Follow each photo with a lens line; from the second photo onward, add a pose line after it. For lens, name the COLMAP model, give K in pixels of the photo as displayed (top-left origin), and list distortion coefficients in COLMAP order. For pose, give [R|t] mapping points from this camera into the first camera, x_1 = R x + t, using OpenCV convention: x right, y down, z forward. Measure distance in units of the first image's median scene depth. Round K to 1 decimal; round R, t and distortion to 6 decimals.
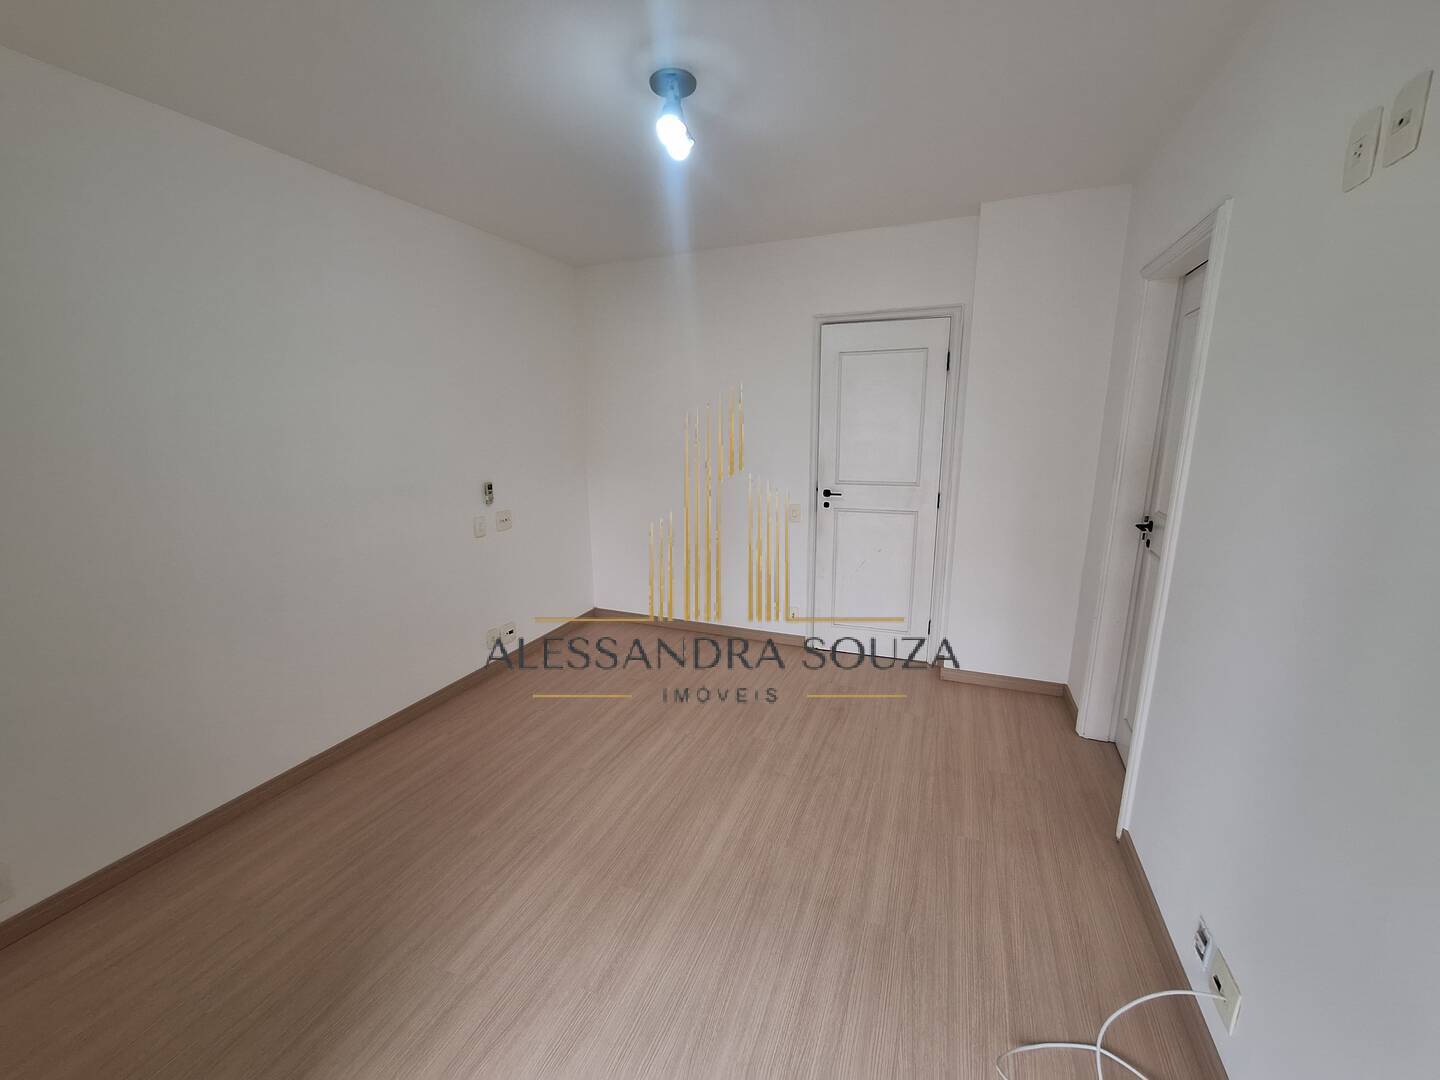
lens RADIAL K [[562.4, 0, 719.5], [0, 562.4, 531.9], [0, 0, 1]] dist [-0.010263, 0.002397]
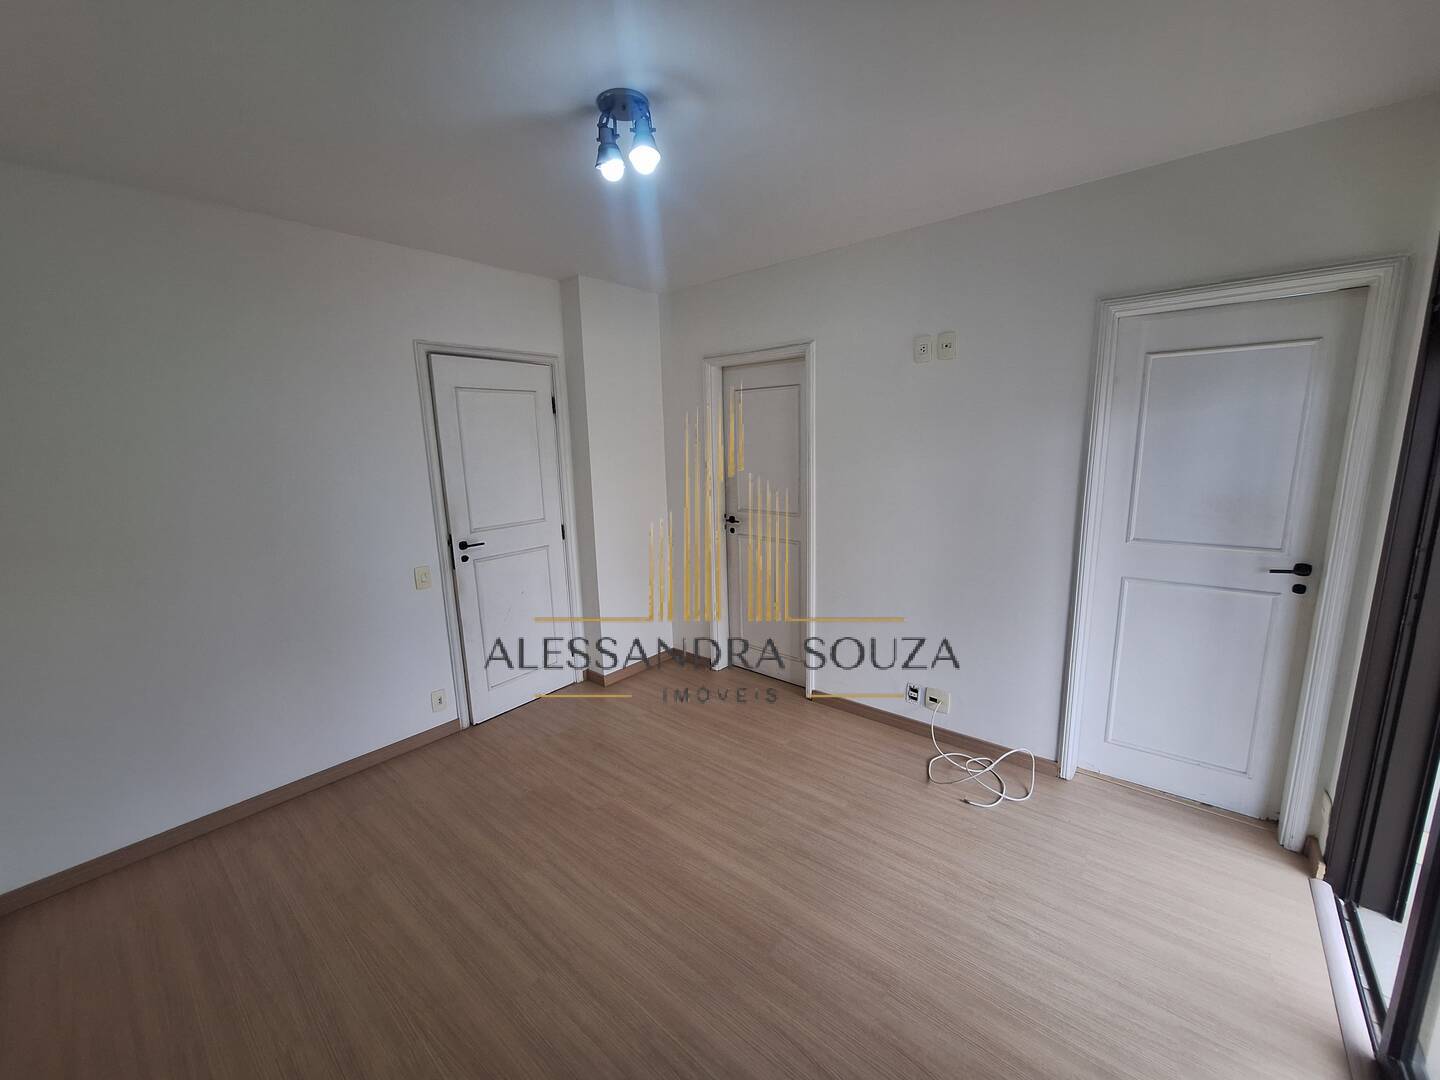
lens RADIAL K [[562.4, 0, 721.4], [0, 562.4, 540.1], [0, 0, 1]] dist [-0.010263, 0.002397]
pose [[0.317410, -0.168826, 0.933139, -0.739567], [0.207336, 0.972572, 0.105434, -0.127965], [-0.925345, 0.160007, 0.343707, 0.486421]]
